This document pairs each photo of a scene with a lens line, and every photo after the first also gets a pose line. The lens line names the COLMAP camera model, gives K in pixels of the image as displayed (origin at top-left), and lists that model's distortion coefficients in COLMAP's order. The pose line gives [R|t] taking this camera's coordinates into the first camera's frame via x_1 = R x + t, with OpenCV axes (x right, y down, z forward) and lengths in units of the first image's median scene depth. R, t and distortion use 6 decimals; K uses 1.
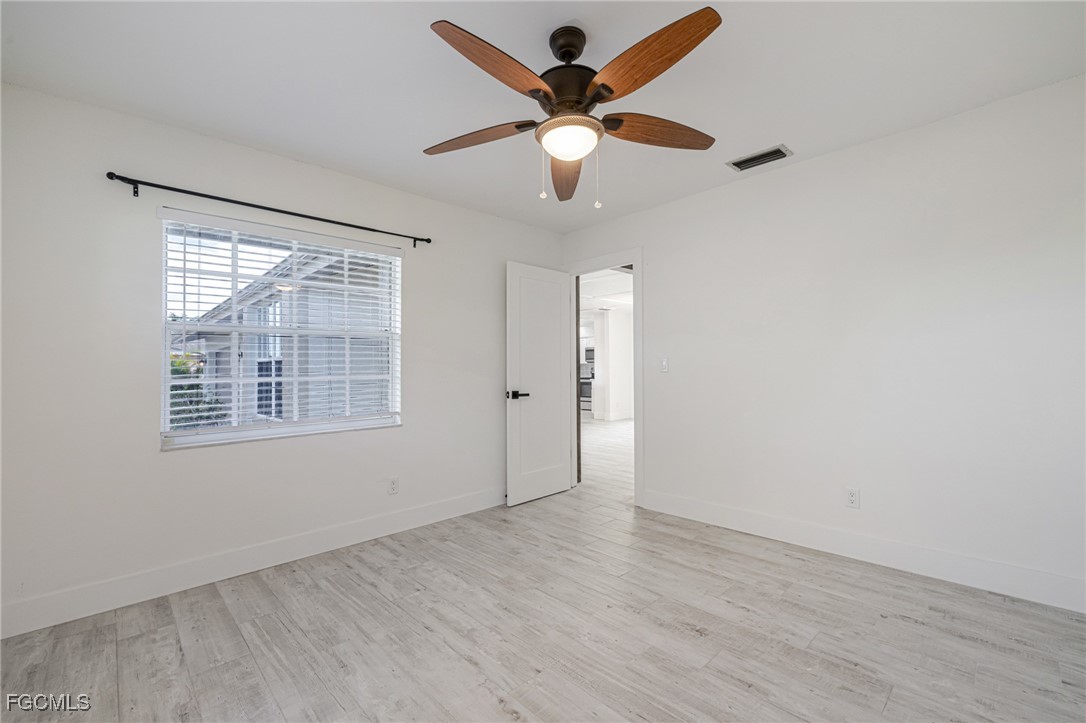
lens RADIAL K [[467.8, 0, 527.6], [0, 467.8, 359.4], [0, 0, 1]] dist [0.000517, 0.000044]
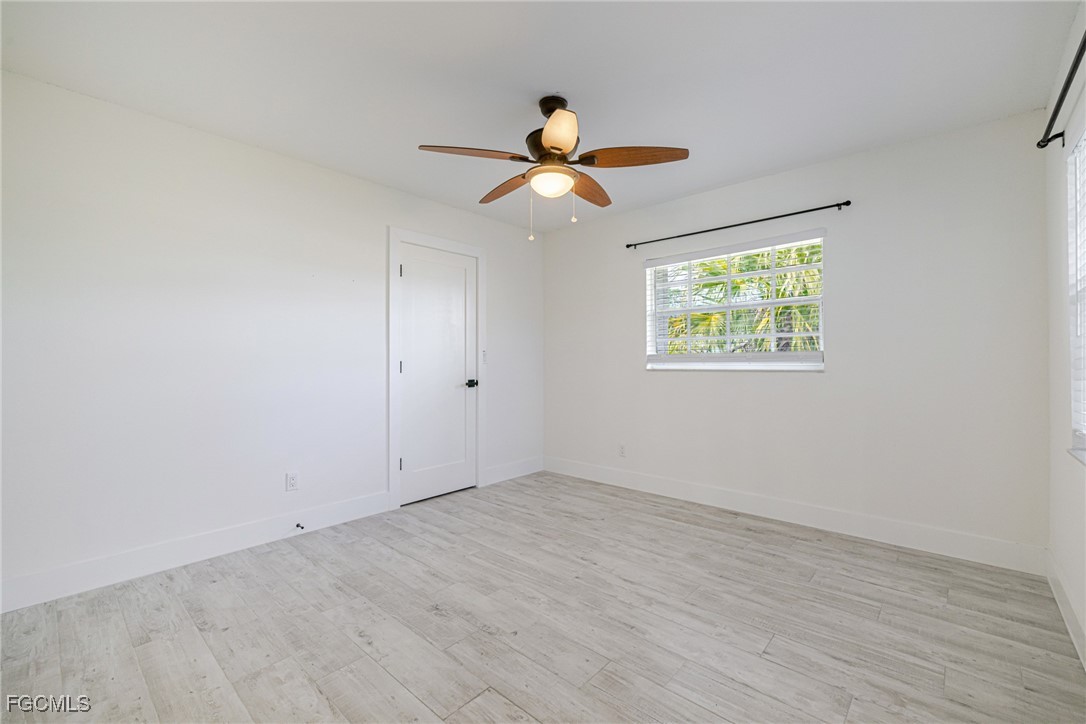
lens RADIAL K [[458.7, 0, 543.1], [0, 458.7, 358.3], [0, 0, 1]] dist [0.000324, 0.000421]
pose [[-0.993240, 0.017558, -0.114747, 0.223694], [0.021432, 0.999238, -0.032609, 0.051978], [0.114087, -0.034848, -0.992859, 1.976979]]
